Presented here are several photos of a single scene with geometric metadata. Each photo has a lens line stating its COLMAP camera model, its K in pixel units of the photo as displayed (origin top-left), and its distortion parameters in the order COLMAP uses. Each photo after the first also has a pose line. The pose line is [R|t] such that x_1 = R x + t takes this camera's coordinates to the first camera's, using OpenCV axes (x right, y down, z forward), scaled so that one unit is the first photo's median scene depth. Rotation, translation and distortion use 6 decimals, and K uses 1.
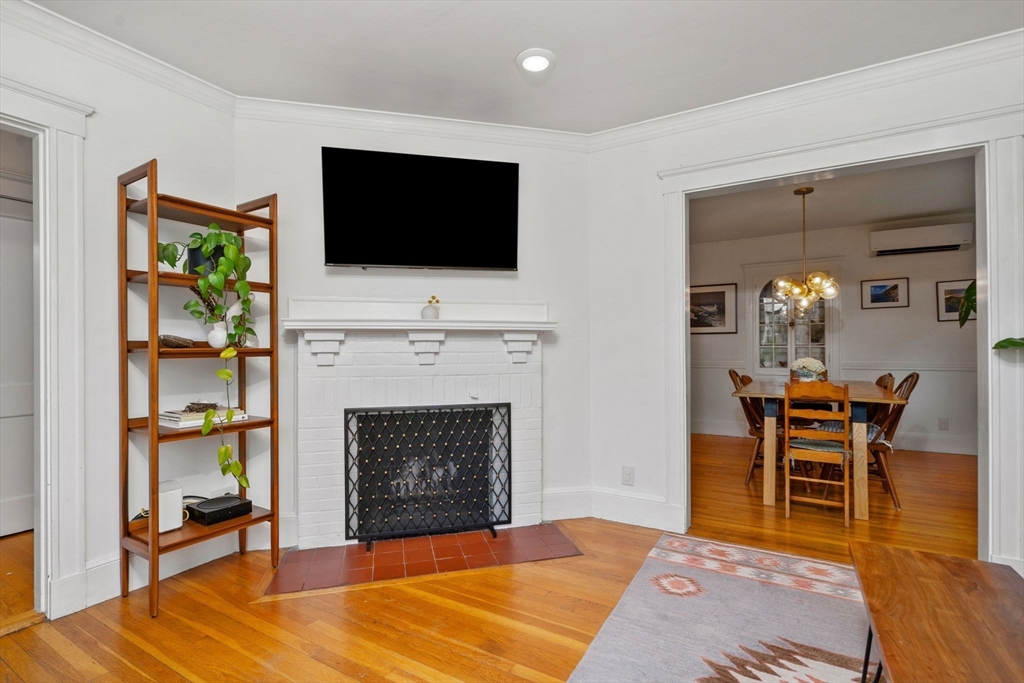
lens RADIAL K [[475.8, 0, 510.1], [0, 475.8, 347.3], [0, 0, 1]] dist [-0.002023, 0.002339]
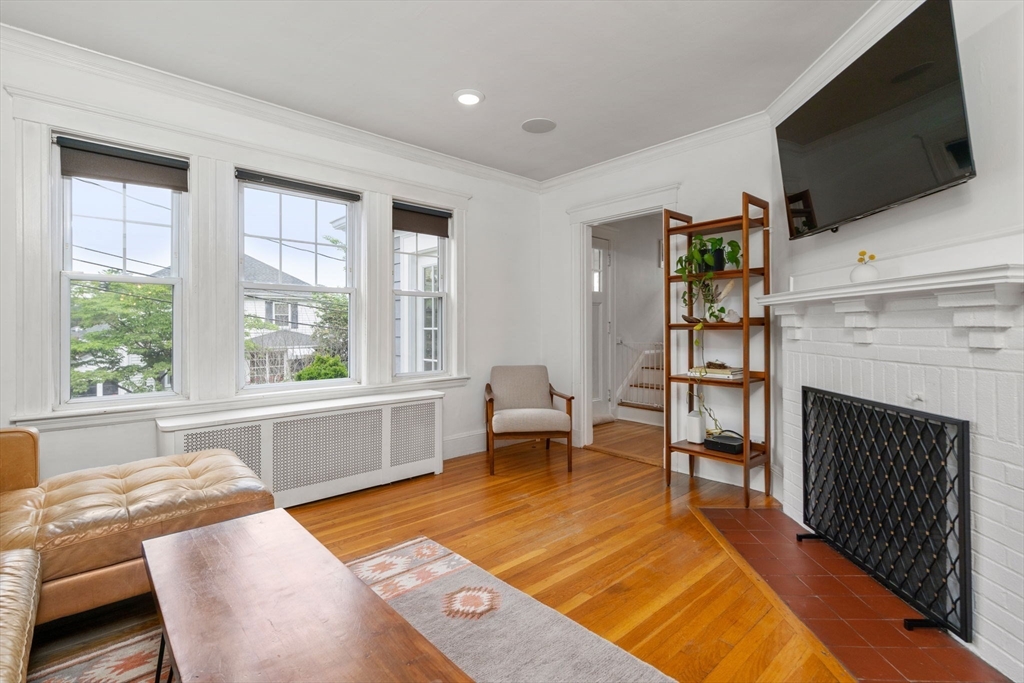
lens RADIAL K [[475.8, 0, 502.7], [0, 475.8, 325.4], [0, 0, 1]] dist [-0.002023, 0.002339]
pose [[-0.314082, 0.000355, -0.949396, 0.713964], [0.012400, 0.999916, -0.003729, 0.003168], [0.949315, -0.012944, -0.314060, 0.695714]]
